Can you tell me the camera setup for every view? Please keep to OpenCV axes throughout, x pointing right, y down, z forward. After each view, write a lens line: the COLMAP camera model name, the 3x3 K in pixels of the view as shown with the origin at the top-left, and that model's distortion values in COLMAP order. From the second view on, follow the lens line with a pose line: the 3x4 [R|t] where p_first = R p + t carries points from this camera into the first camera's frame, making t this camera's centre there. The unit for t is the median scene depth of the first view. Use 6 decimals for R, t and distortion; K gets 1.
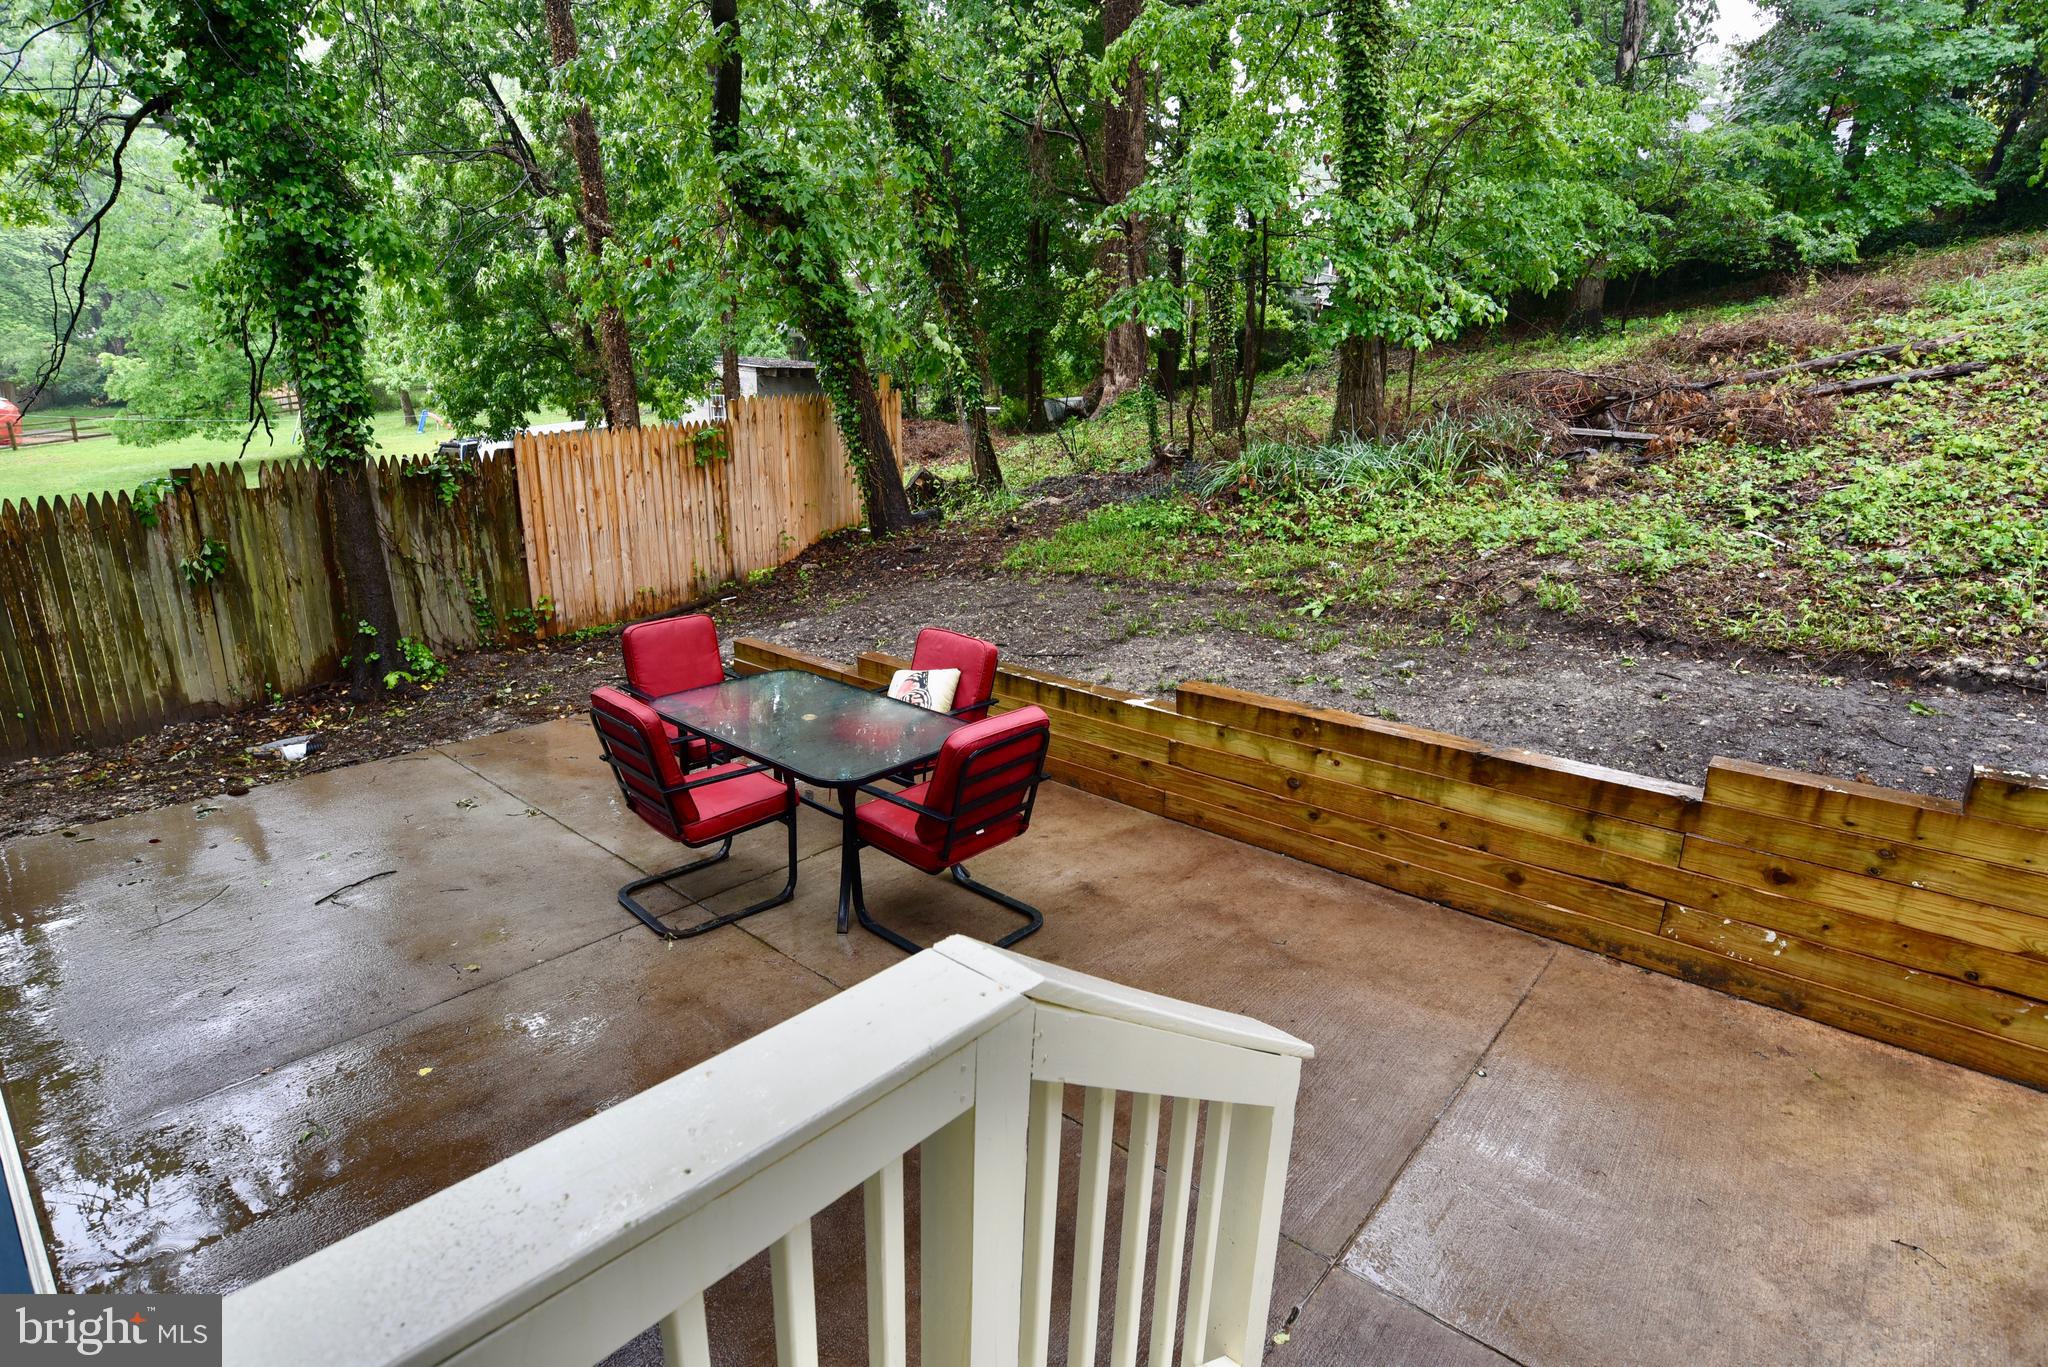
lens RADIAL K [[1046.8, 0, 1023.1], [0, 1046.8, 690.6], [0, 0, 1]] dist [-0.035037, -0.001613]
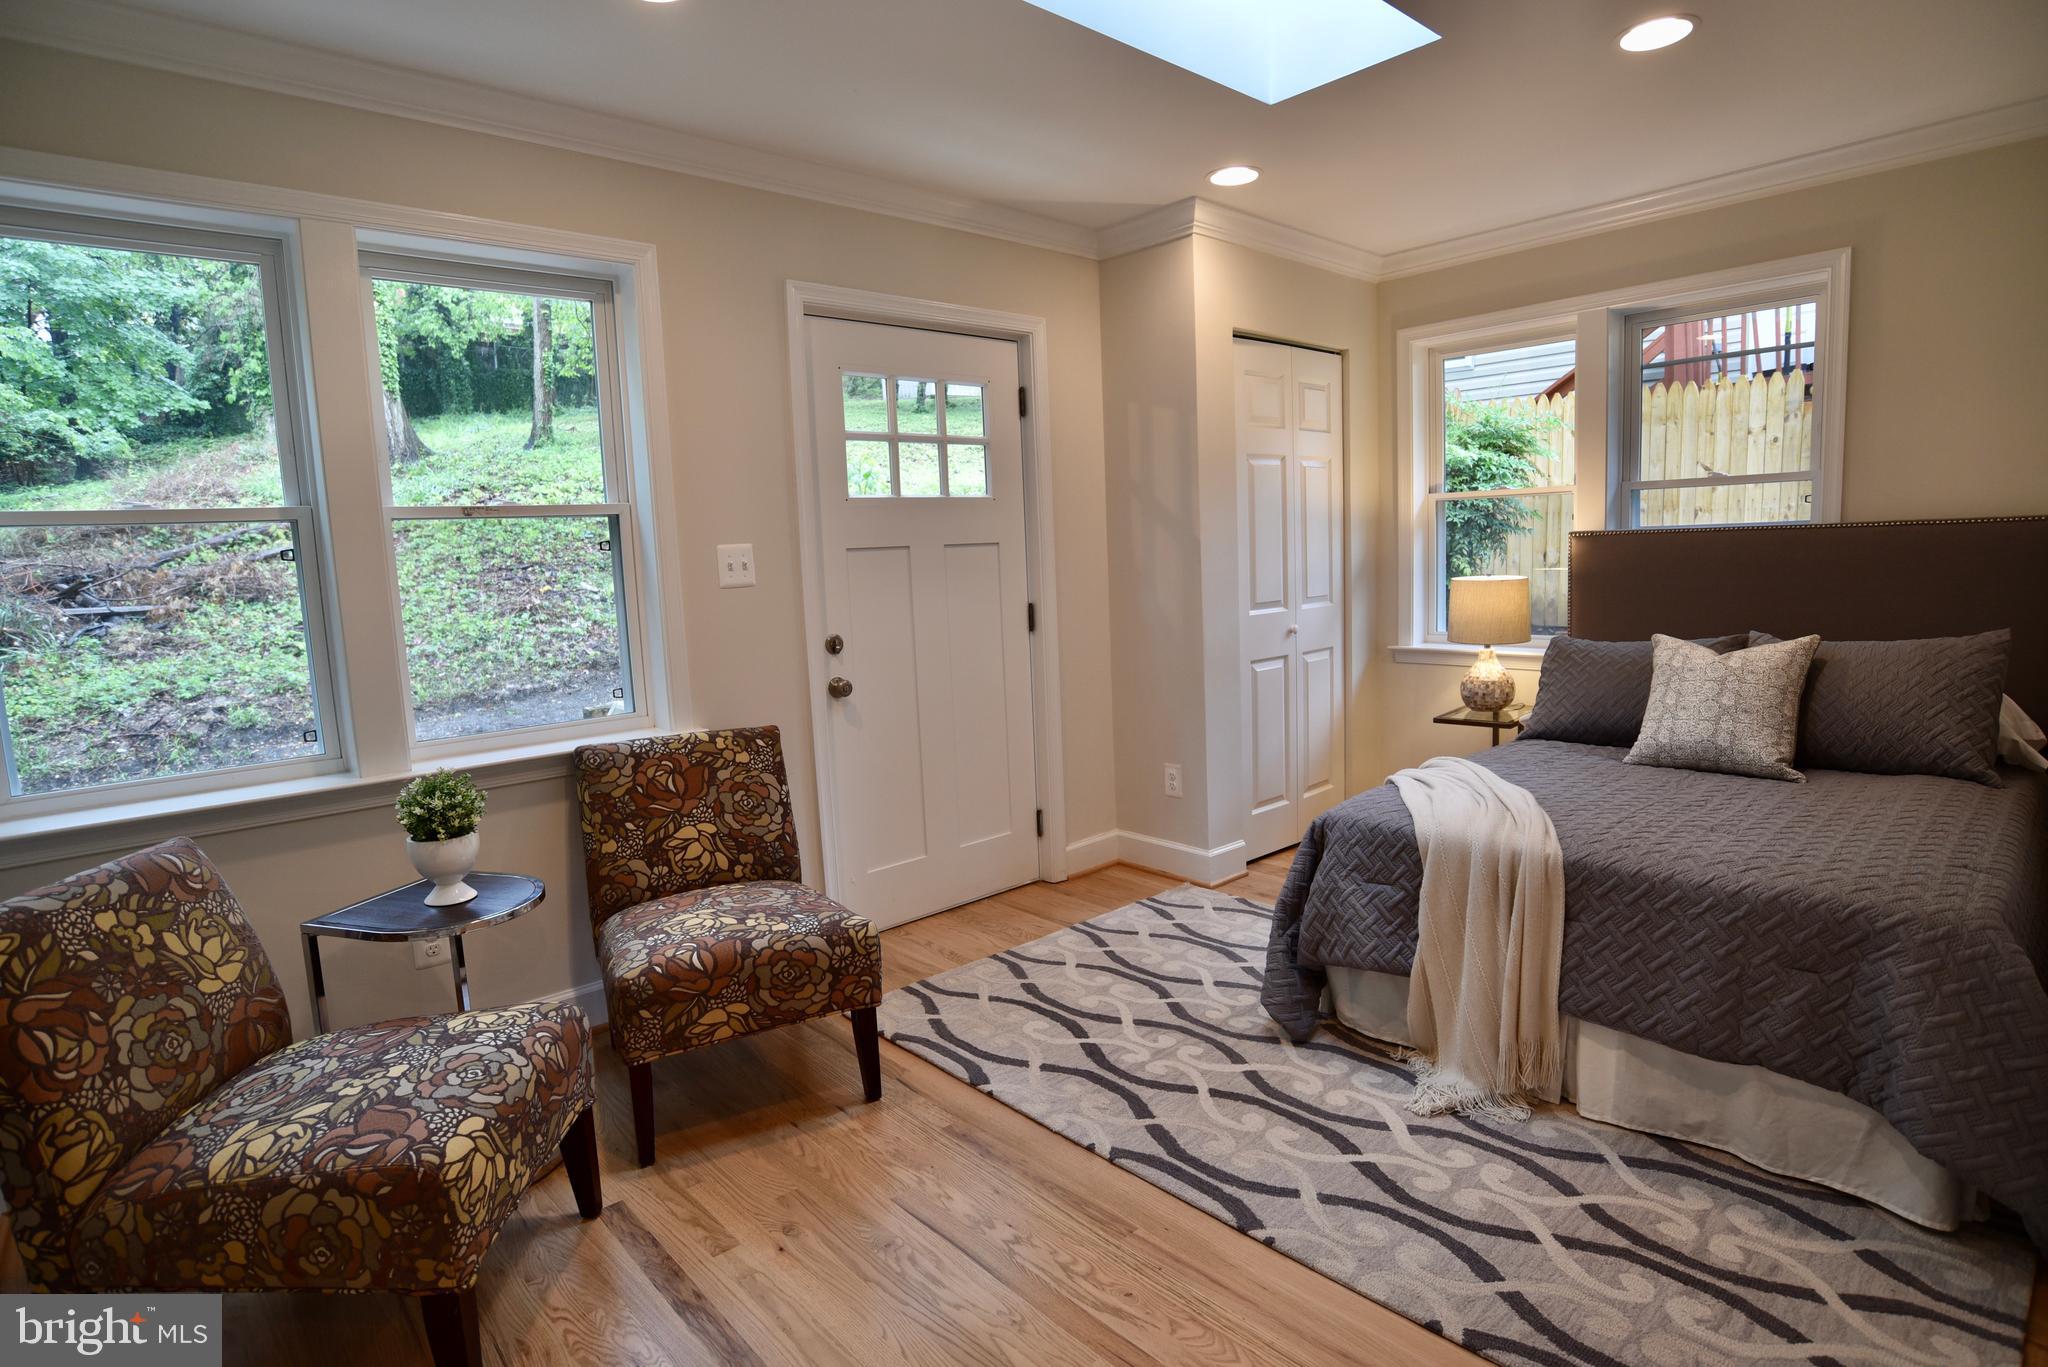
lens RADIAL K [[1046.8, 0, 1025.3], [0, 1046.8, 682.8], [0, 0, 1]] dist [-0.035037, -0.001613]
pose [[0.117274, -0.161594, 0.979864, -0.210175], [0.327453, 0.937786, 0.115464, 0.013657], [-0.937561, 0.307319, 0.162893, -0.050973]]
